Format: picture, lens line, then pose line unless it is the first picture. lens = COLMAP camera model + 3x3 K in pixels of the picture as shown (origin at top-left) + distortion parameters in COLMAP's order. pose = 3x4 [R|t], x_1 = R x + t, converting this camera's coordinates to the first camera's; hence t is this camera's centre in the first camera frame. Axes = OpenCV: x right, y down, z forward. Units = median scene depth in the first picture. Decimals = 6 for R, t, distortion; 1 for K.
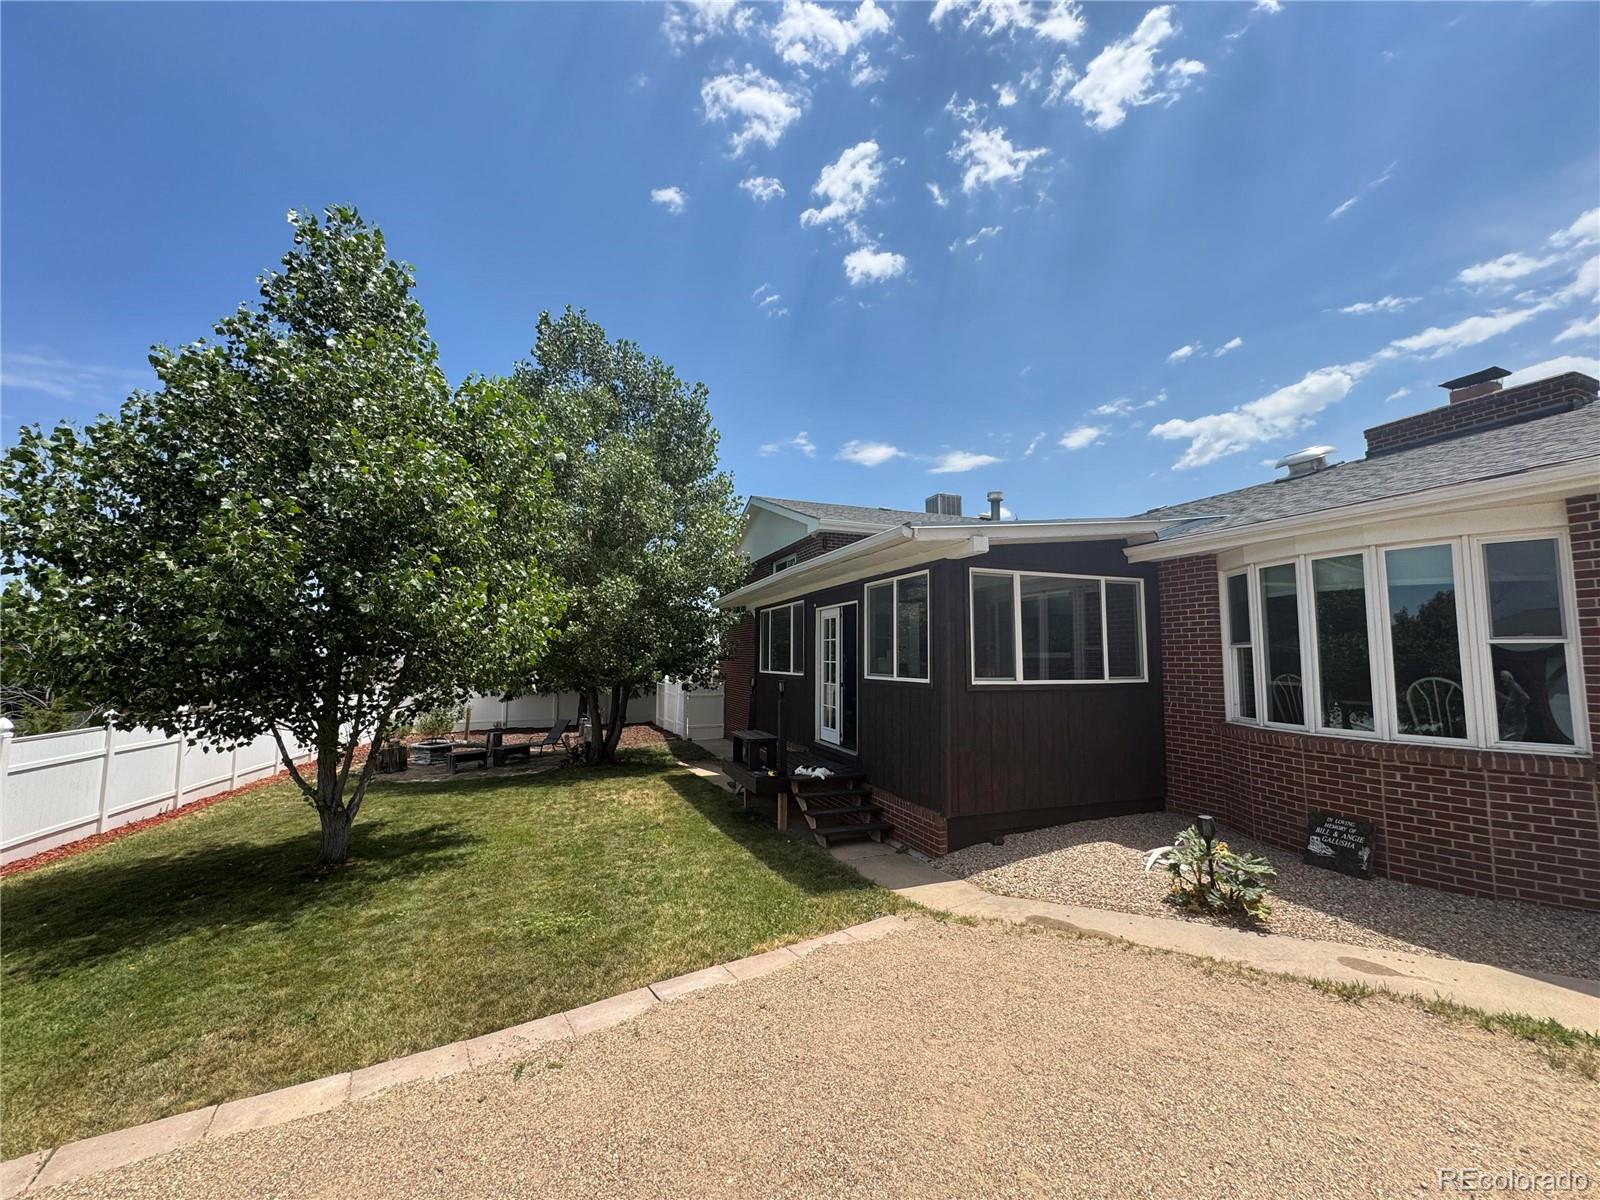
lens RADIAL K [[644.1, 0, 804.1], [0, 644.1, 602.9], [0, 0, 1]] dist [-0.001250, 0.000595]
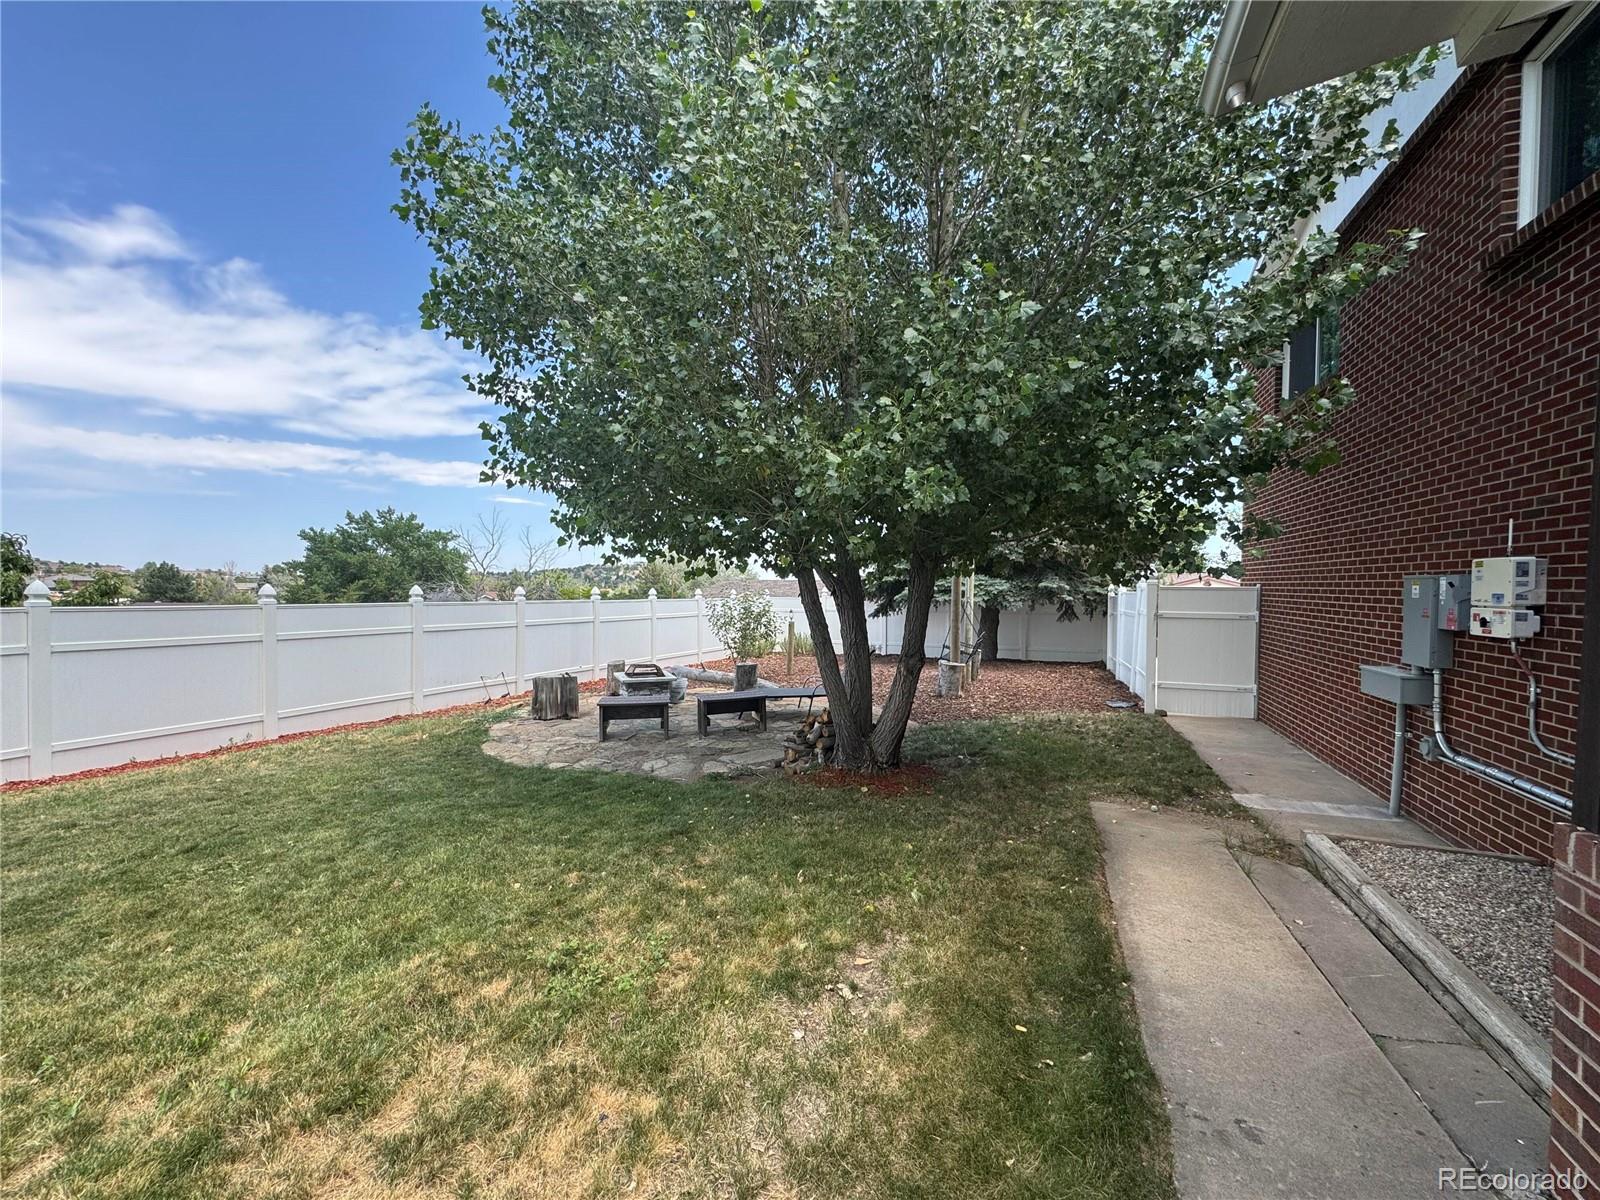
lens RADIAL K [[644.1, 0, 771.9], [0, 644.1, 600.0], [0, 0, 1]] dist [-0.001250, 0.000595]
pose [[0.723366, 0.019384, -0.690192, -0.184670], [0.055550, 0.994732, 0.086157, 0.233627], [0.688226, -0.100664, 0.718479, 1.432248]]
